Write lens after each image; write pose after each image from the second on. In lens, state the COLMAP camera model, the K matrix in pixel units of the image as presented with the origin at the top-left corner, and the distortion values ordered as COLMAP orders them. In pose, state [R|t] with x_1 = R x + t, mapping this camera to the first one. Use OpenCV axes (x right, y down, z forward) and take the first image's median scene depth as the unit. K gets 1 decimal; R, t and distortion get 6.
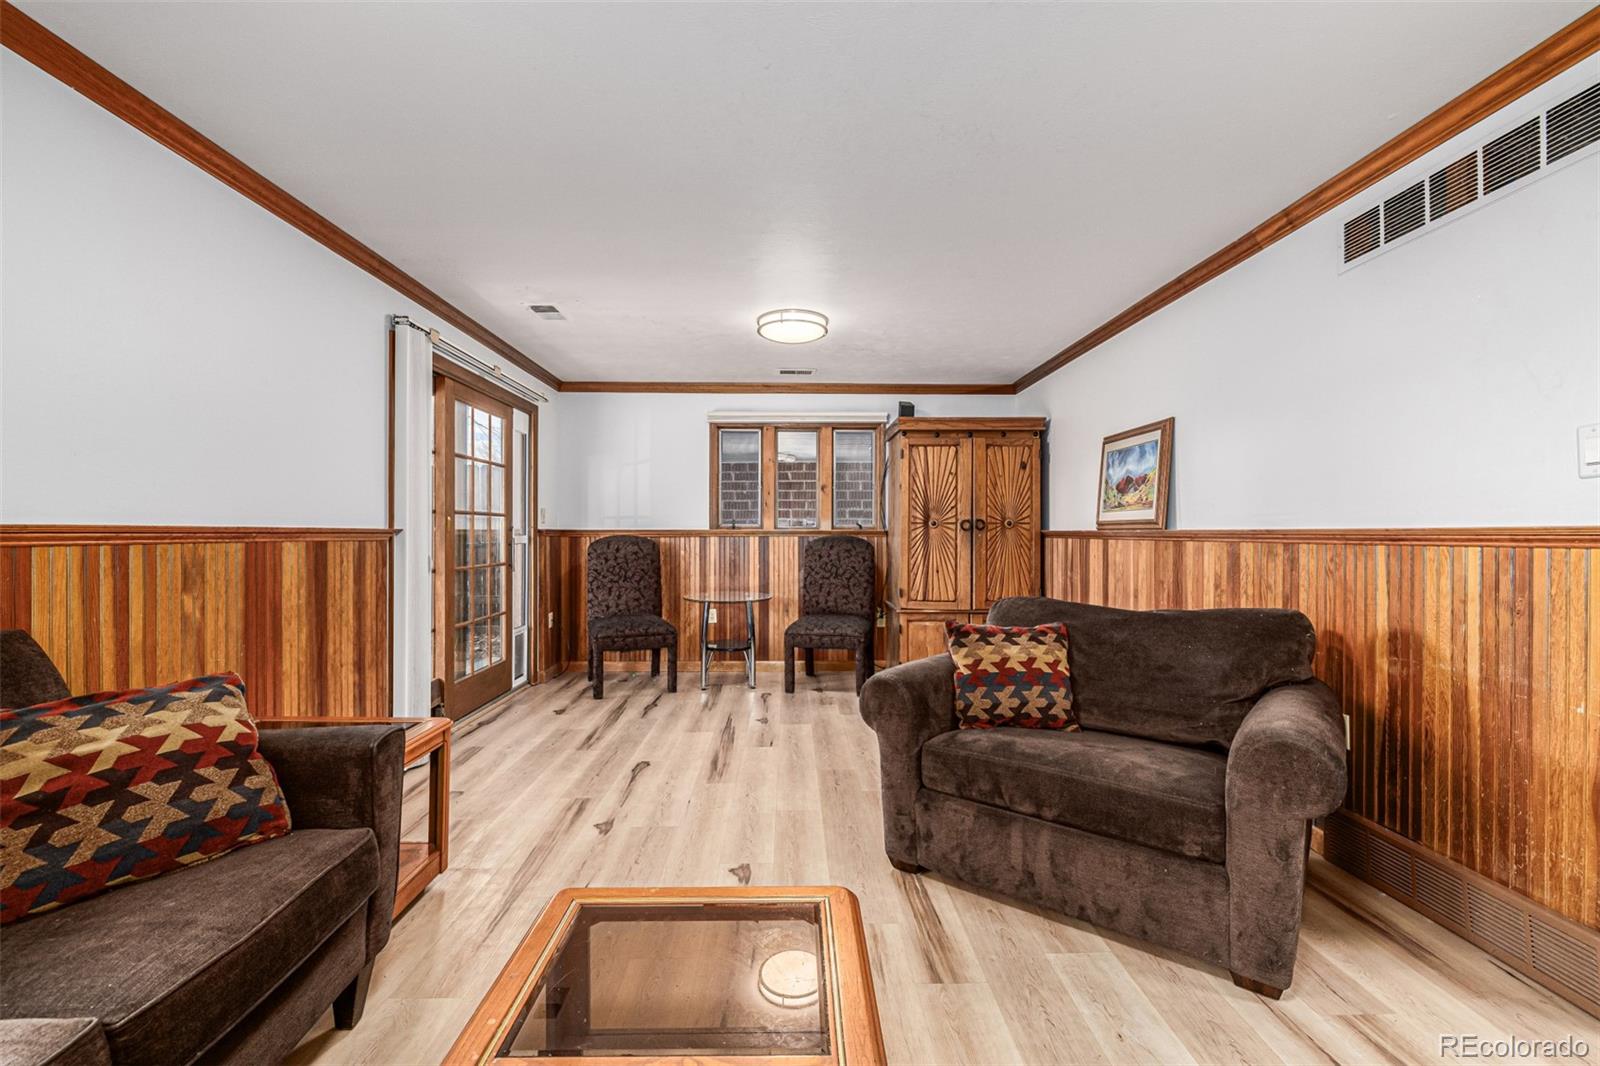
lens RADIAL K [[672.5, 0, 797.9], [0, 672.5, 533.3], [0, 0, 1]] dist [0.000242, 0.000373]
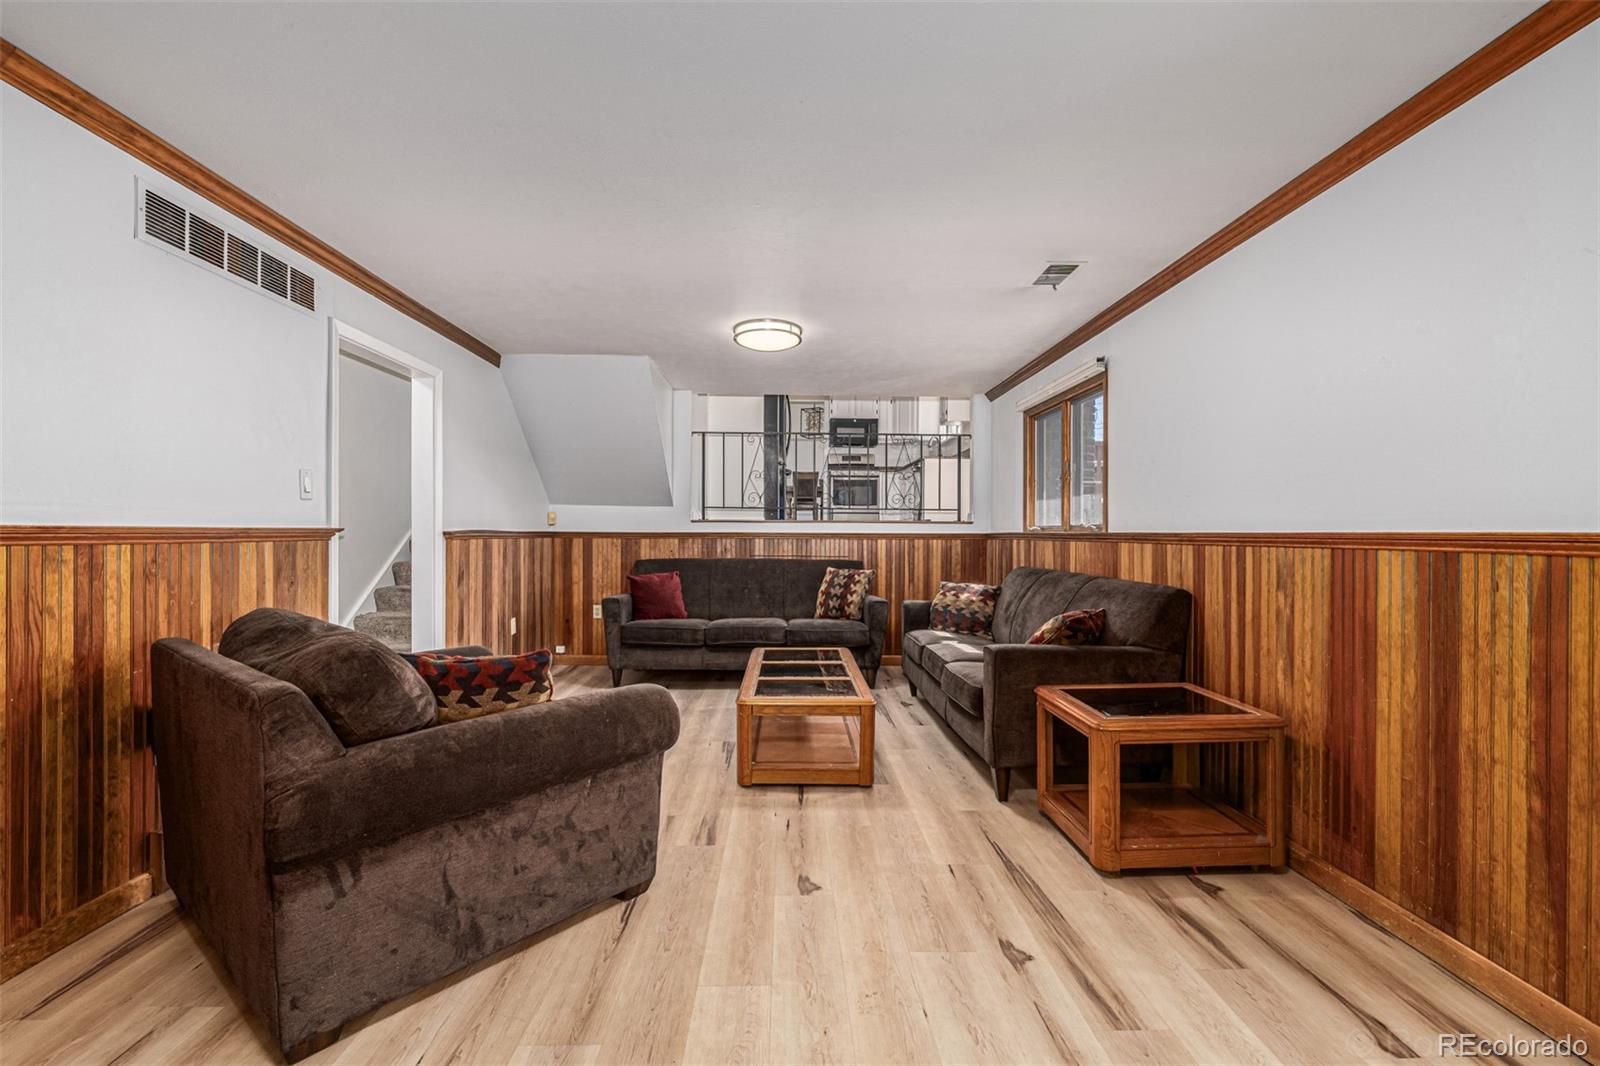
lens RADIAL K [[672.5, 0, 797.9], [0, 672.5, 533.3], [0, 0, 1]] dist [0.000242, 0.000373]
pose [[-0.999956, -0.006328, -0.006933, -0.056342], [-0.006334, 0.999980, 0.000903, -0.003959], [0.006927, 0.000947, -0.999976, 1.843076]]
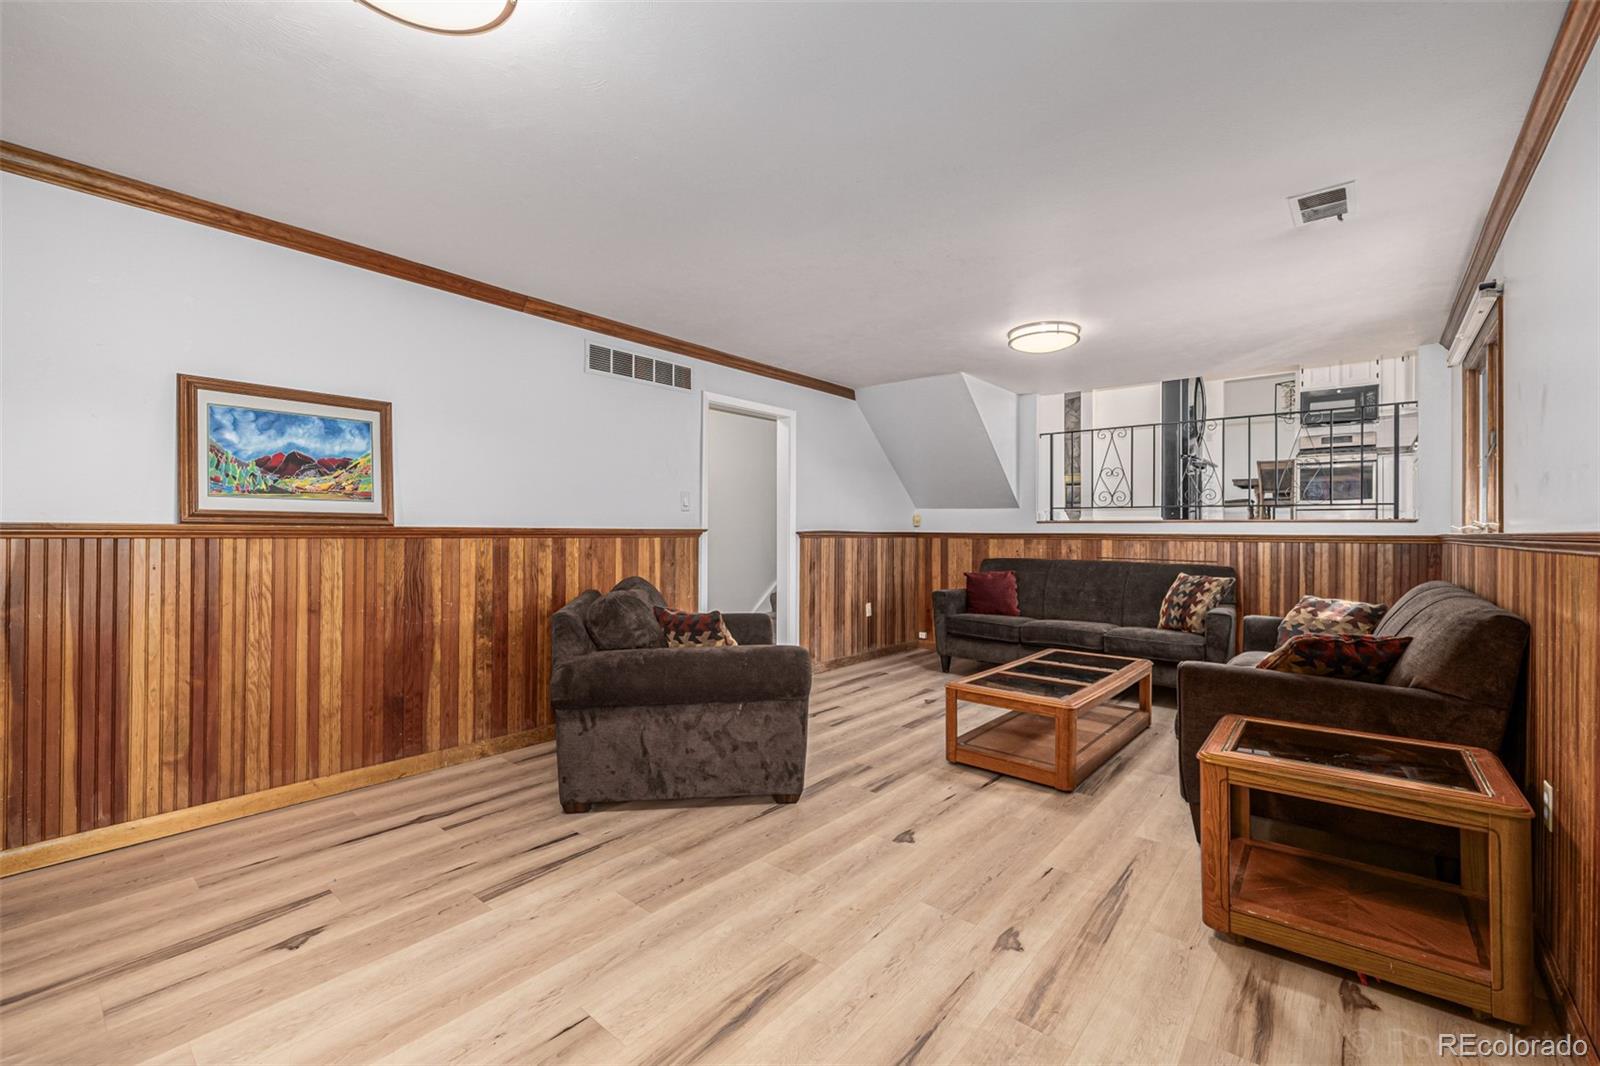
lens RADIAL K [[671.1, 0, 800.1], [0, 671.1, 529.3], [0, 0, 1]] dist [0.001146, -0.000002]
pose [[-0.755164, -0.004658, 0.655520, -0.638063], [-0.007942, 0.999966, -0.002043, -0.004887], [-0.655488, -0.006749, -0.755175, 1.838037]]
